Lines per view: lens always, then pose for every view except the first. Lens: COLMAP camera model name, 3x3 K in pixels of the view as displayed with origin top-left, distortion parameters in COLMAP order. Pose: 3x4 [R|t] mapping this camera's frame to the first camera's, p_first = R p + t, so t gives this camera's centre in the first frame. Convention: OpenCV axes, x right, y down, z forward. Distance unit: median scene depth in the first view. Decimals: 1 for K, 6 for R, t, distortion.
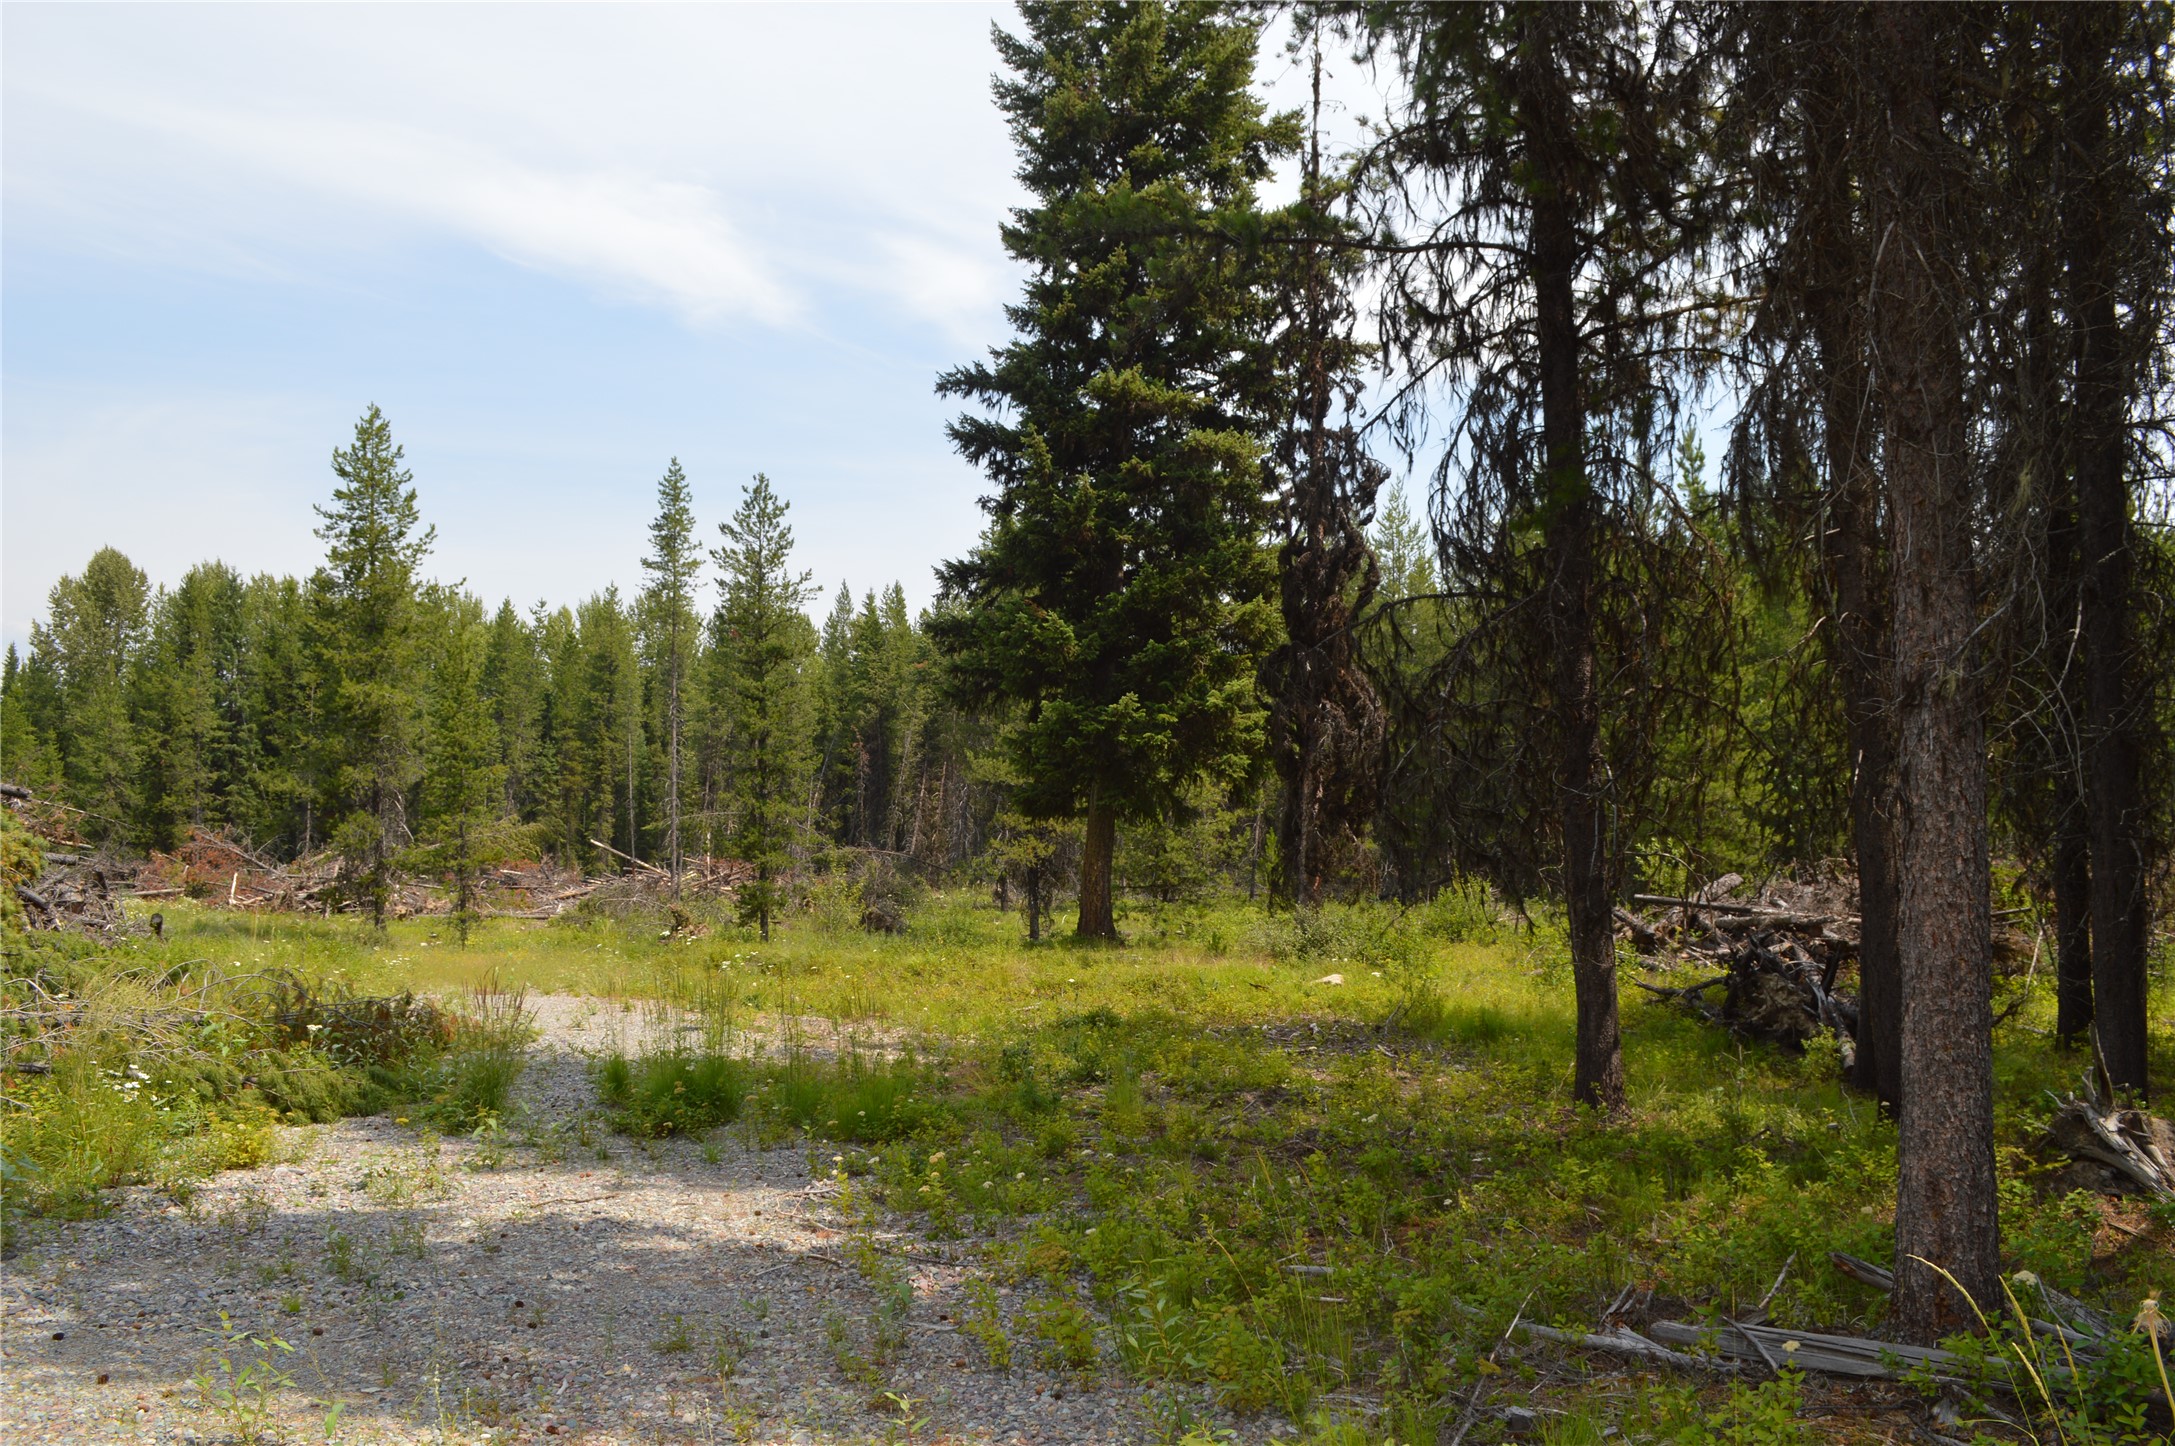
lens RADIAL K [[1772.7, 0, 1087.5], [0, 1772.7, 723.0], [0, 0, 1]] dist [-0.075625, 0.000759]
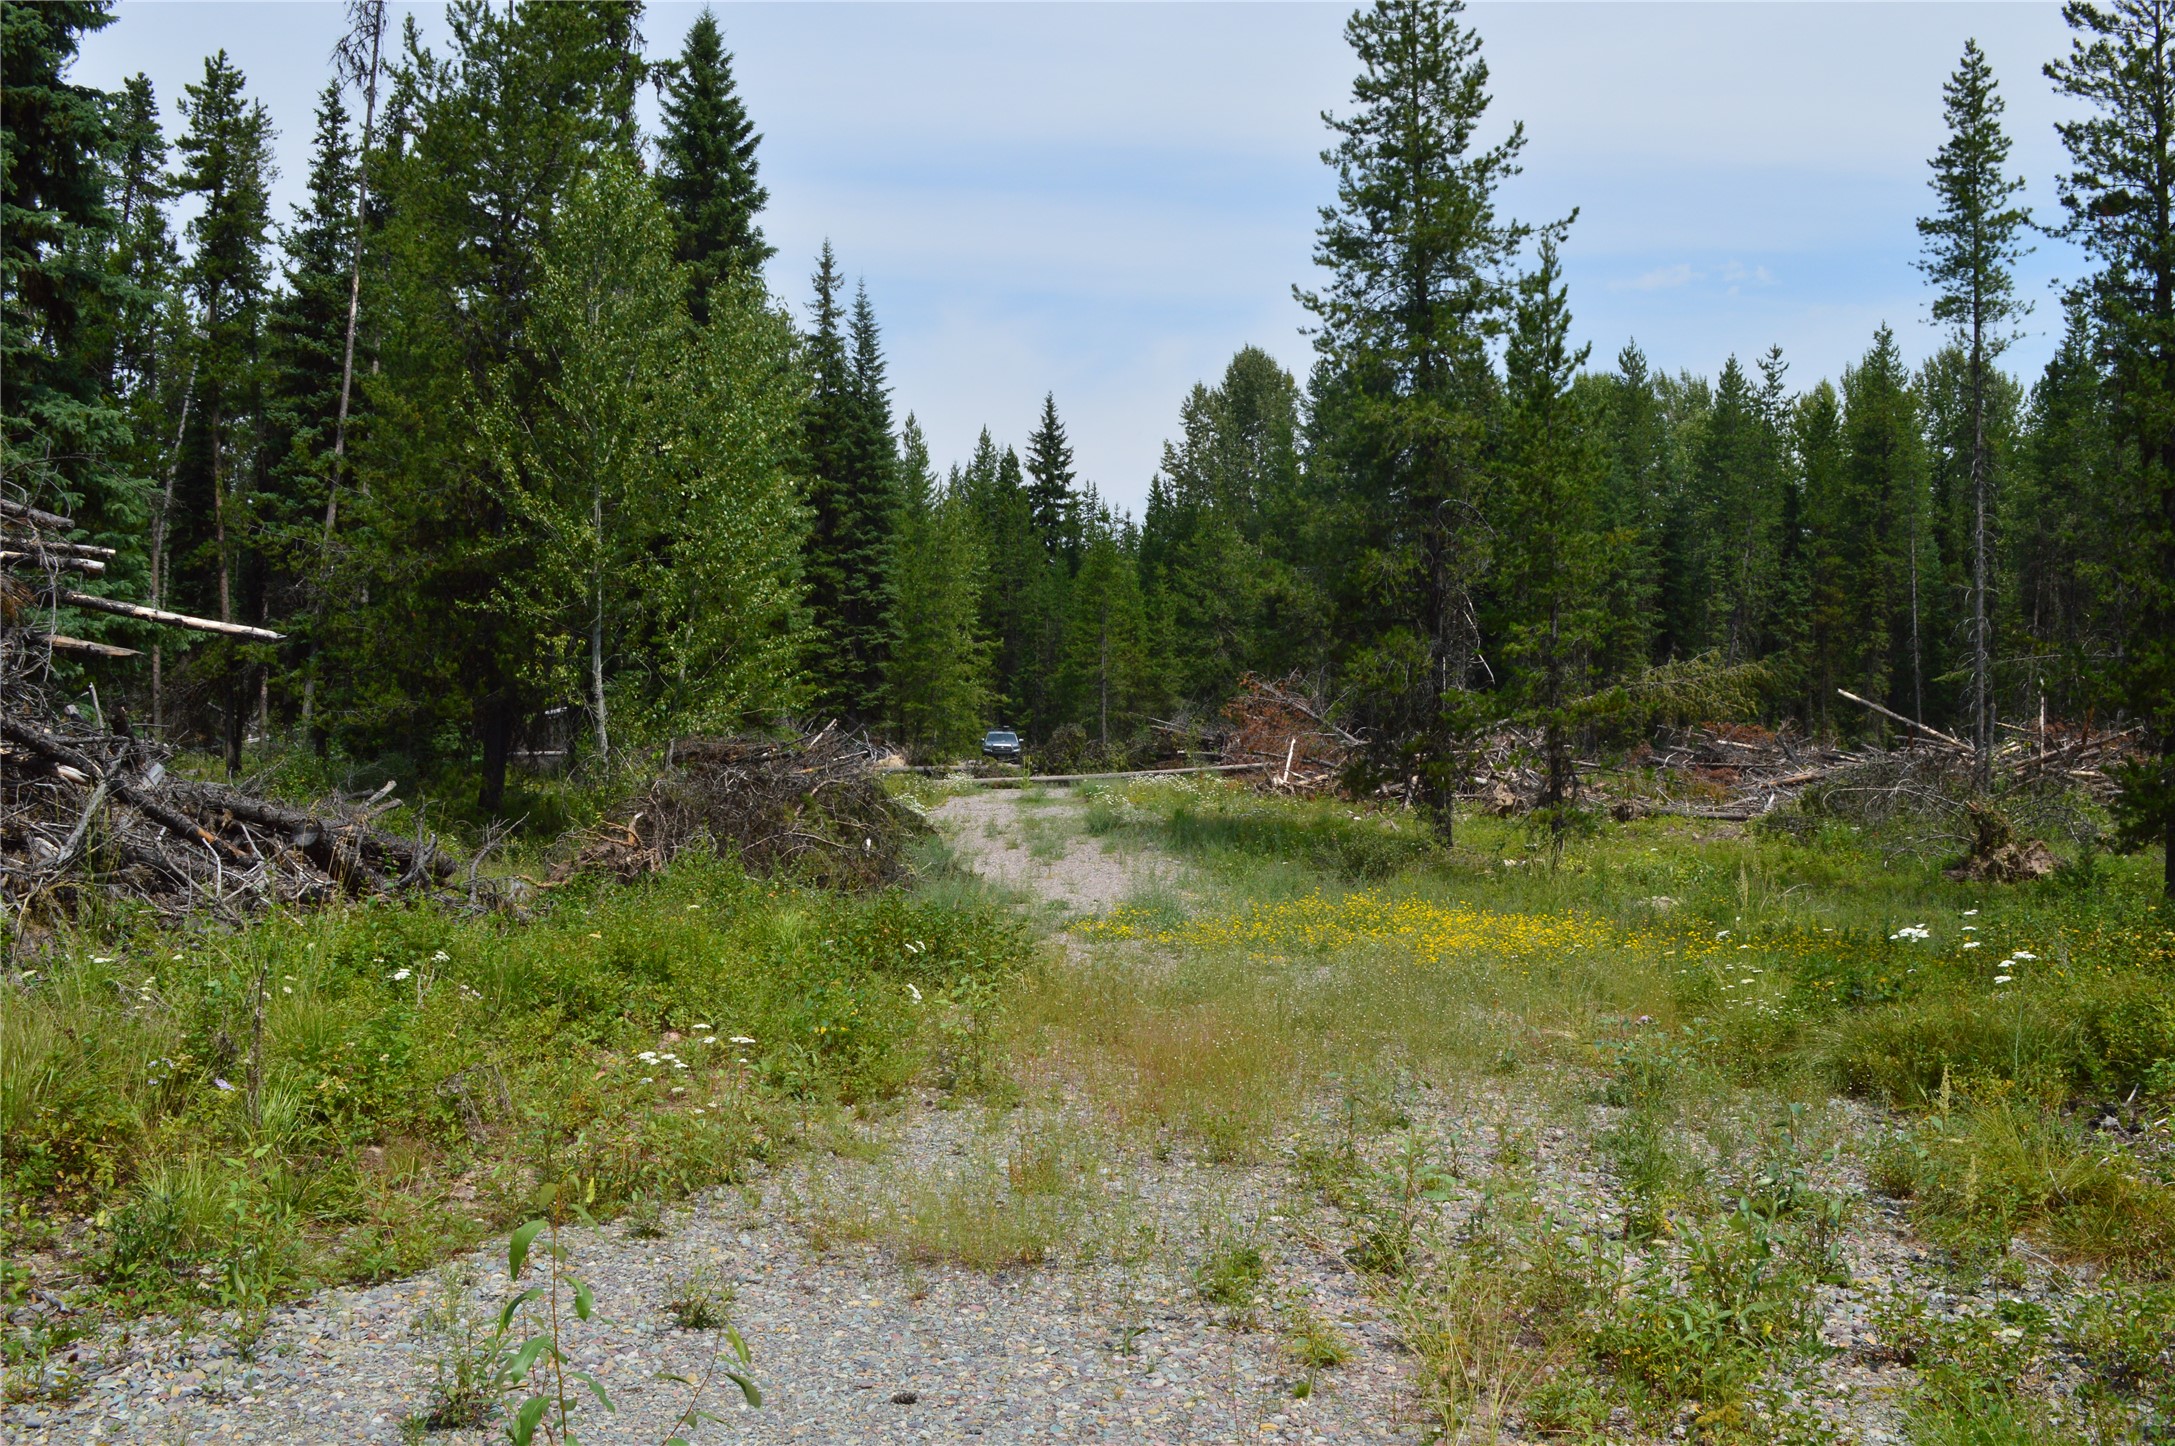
lens RADIAL K [[2249.0, 0, 1087.5], [0, 2249.0, 723.0], [0, 0, 1]] dist [-0.019710, -0.029565]
pose [[0.818719, 0.006282, -0.574160, -0.044003], [0.035897, 0.997424, 0.062101, 0.018529], [0.573071, -0.071454, 0.816385, 0.195593]]
